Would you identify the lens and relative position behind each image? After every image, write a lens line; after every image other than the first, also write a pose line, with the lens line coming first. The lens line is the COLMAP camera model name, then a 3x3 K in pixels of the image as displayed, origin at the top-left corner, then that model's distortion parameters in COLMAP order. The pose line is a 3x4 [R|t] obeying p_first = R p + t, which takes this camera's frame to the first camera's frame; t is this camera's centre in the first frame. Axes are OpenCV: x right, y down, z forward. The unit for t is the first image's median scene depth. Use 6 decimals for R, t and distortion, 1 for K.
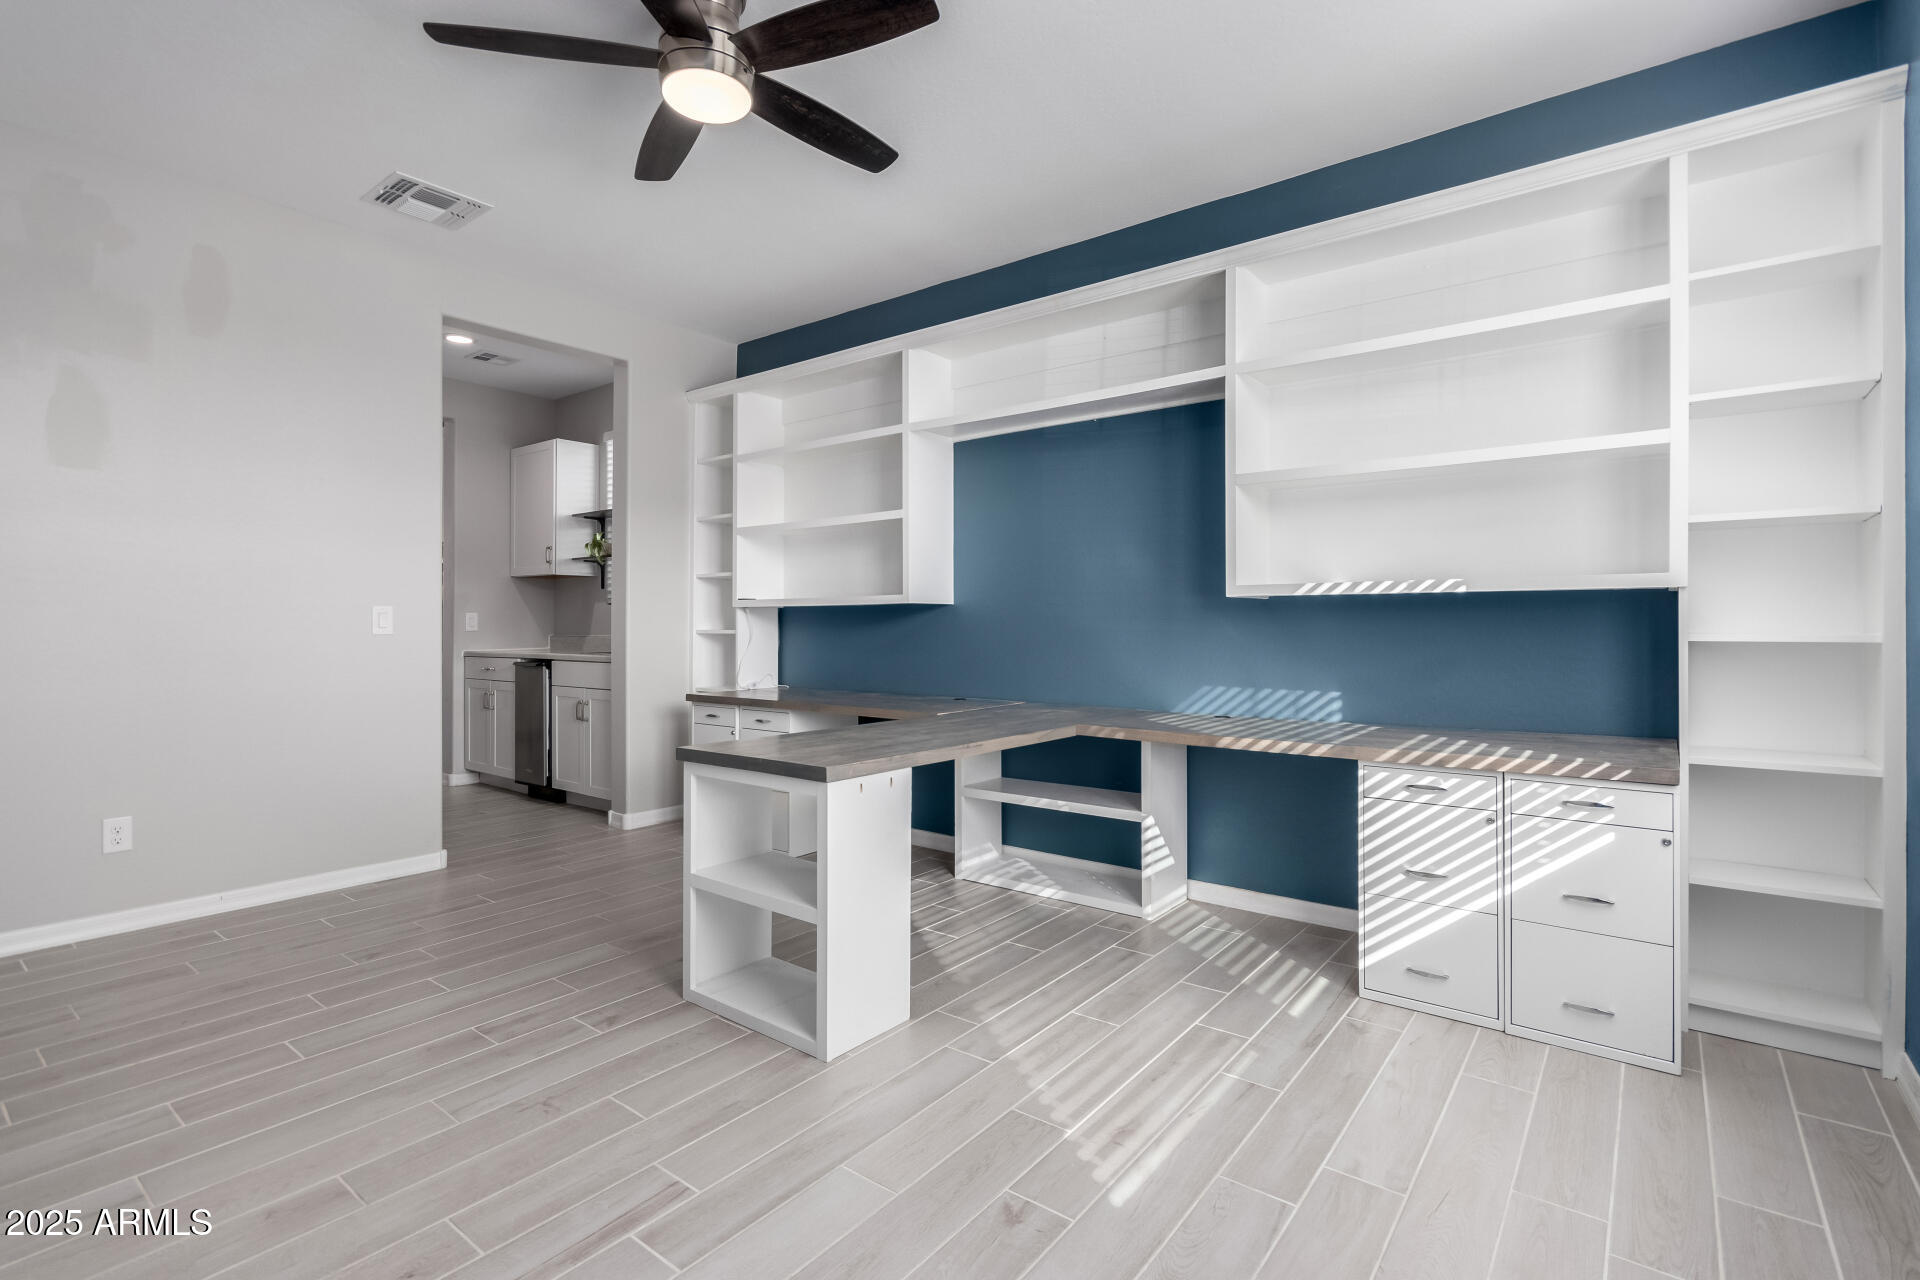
lens RADIAL K [[898.0, 0, 951.2], [0, 898.0, 610.5], [0, 0, 1]] dist [0.000656, 0.000190]
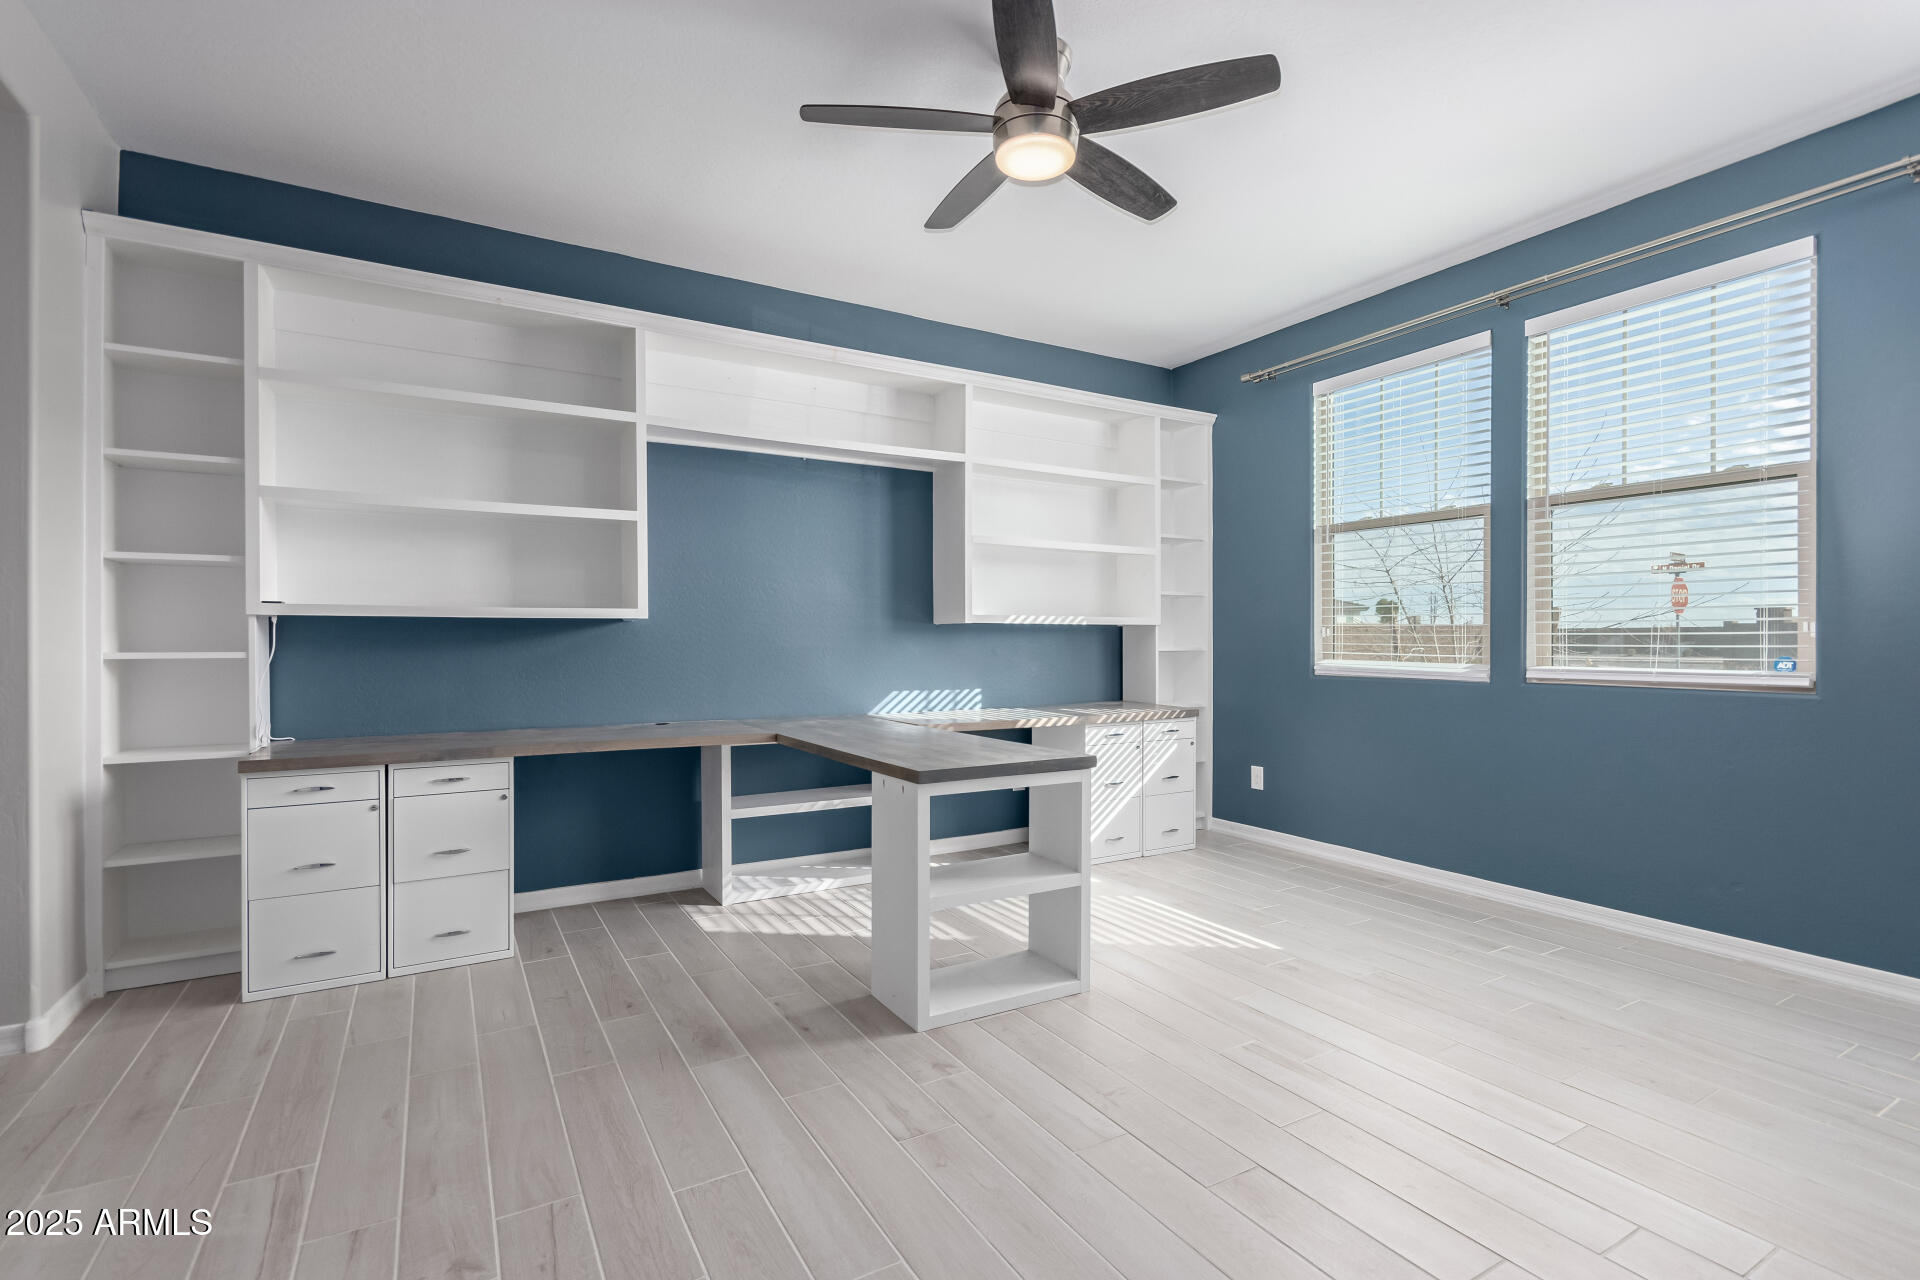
lens RADIAL K [[901.9, 0, 955.6], [0, 901.9, 636.9], [0, 0, 1]] dist [0.000269, 0.000924]
pose [[0.360096, 0.006171, 0.932895, -0.979128], [-0.014272, 0.999898, -0.001106, 0.007752], [-0.932806, -0.012916, 0.360148, 0.511011]]
